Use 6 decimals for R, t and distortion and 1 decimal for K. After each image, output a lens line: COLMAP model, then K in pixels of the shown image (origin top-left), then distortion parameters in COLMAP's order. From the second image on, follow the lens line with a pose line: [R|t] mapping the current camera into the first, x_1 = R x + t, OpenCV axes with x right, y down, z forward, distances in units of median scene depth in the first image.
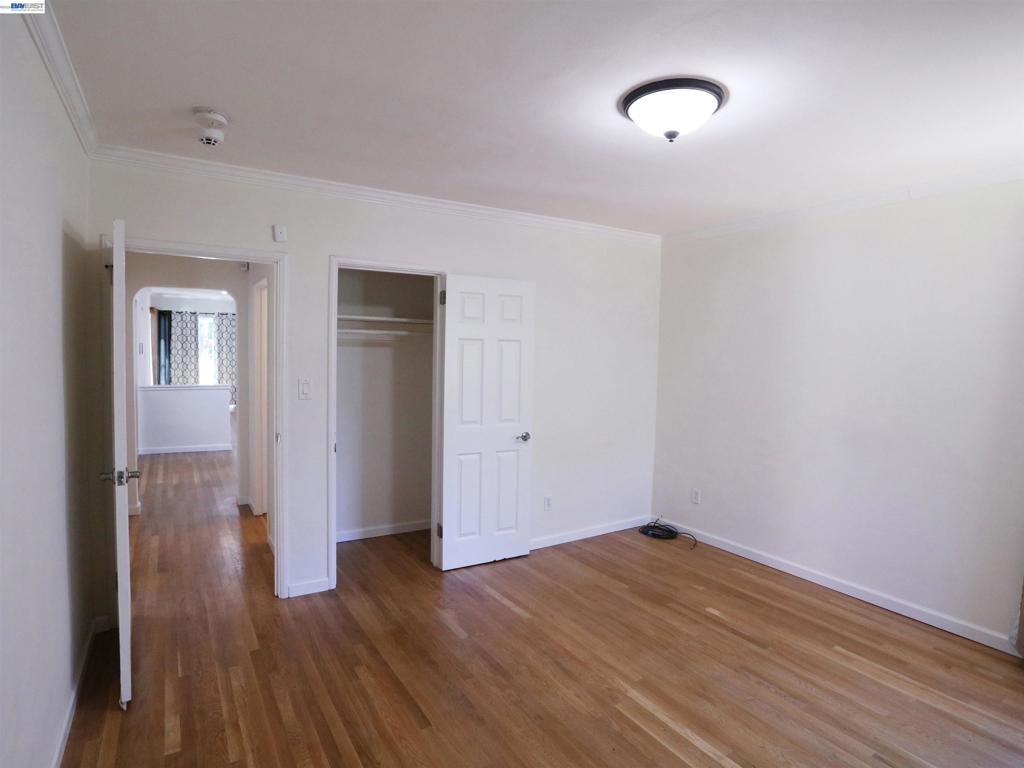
lens RADIAL K [[571.1, 0, 509.1], [0, 571.1, 383.3], [0, 0, 1]] dist [-0.000607, -0.000153]
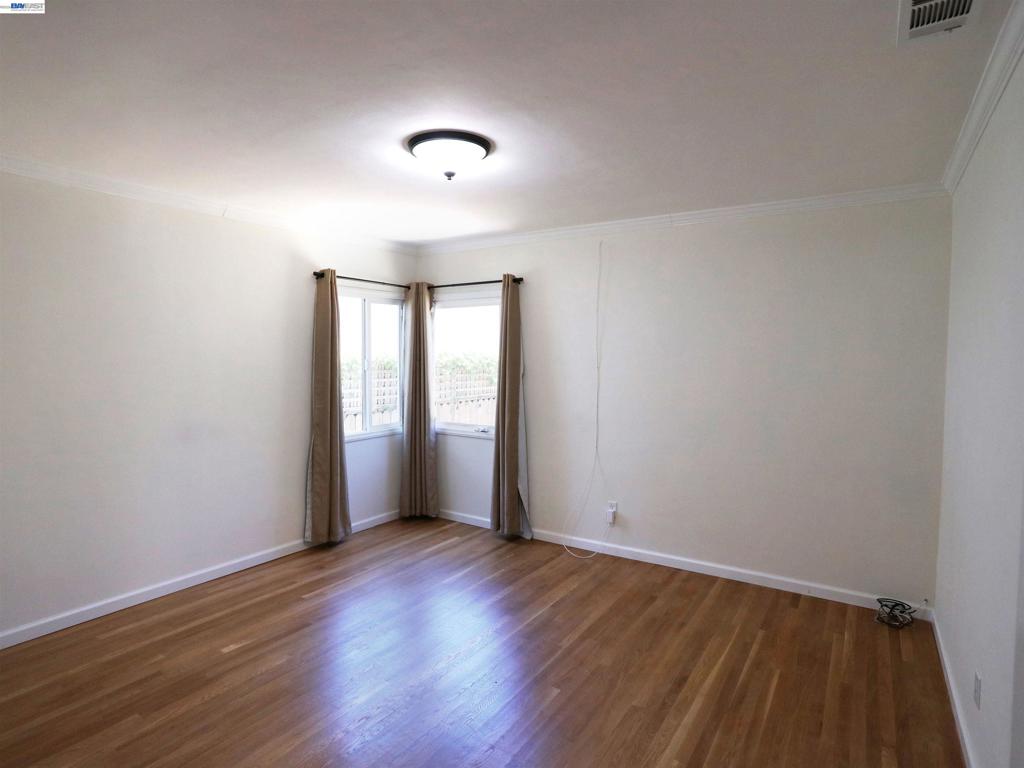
lens RADIAL K [[571.1, 0, 509.1], [0, 571.1, 383.3], [0, 0, 1]] dist [-0.000607, -0.000153]
pose [[-0.445977, -0.059929, 0.893036, -0.598061], [0.027158, 0.996390, 0.080428, -0.064907], [-0.894632, 0.060122, -0.442740, 0.993755]]
